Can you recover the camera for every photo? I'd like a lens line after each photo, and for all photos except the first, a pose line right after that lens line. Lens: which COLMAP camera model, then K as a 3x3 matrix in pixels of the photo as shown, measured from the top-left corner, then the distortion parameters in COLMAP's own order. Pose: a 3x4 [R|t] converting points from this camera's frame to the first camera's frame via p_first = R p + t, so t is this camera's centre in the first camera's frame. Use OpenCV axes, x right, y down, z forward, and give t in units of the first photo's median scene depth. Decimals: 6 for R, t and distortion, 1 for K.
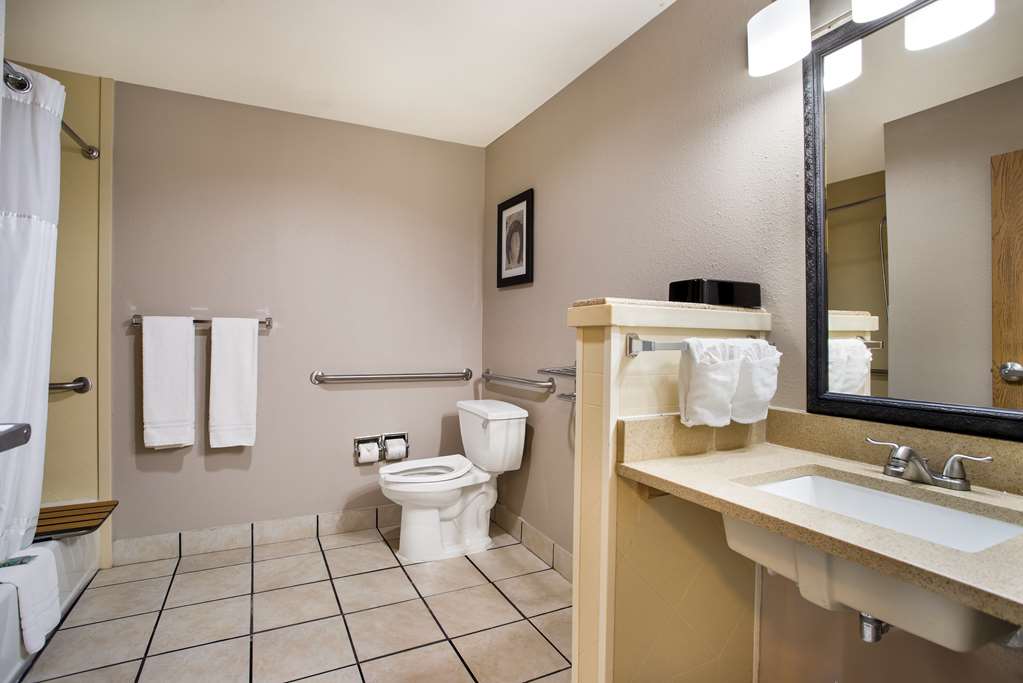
lens RADIAL K [[509.1, 0, 513.2], [0, 509.1, 340.1], [0, 0, 1]] dist [-0.045727, 0.013472]
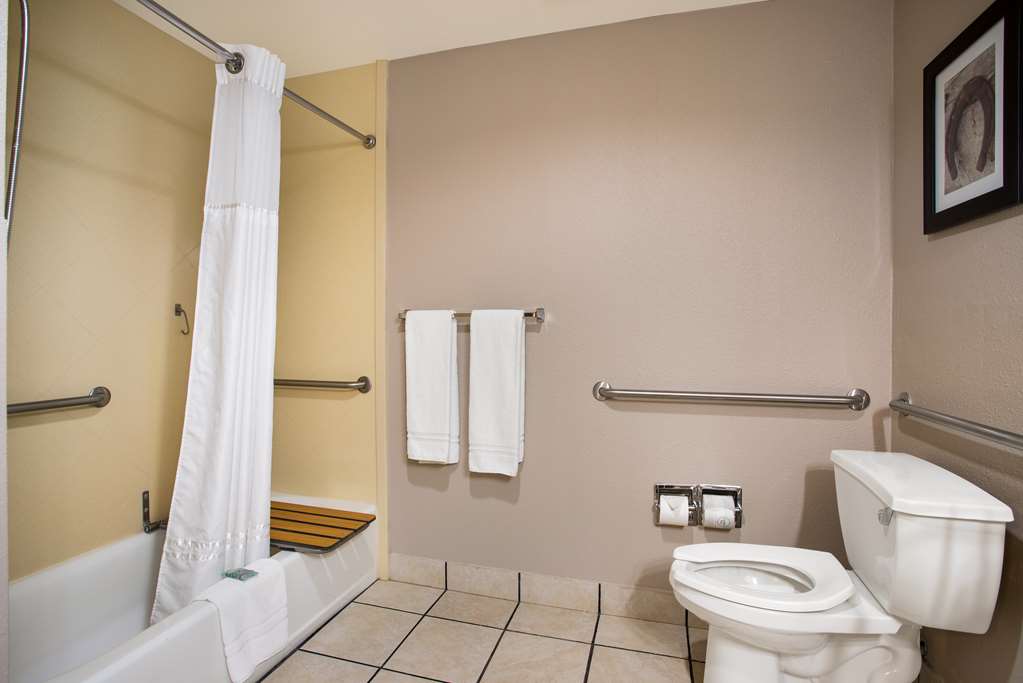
lens RADIAL K [[509.1, 0, 501.6], [0, 509.1, 337.8], [0, 0, 1]] dist [-0.045727, 0.013472]
pose [[0.724696, -0.001417, -0.689068, 0.002784], [-0.000817, 0.999995, -0.002916, 0.001447], [0.689069, 0.002676, 0.724691, 0.400810]]
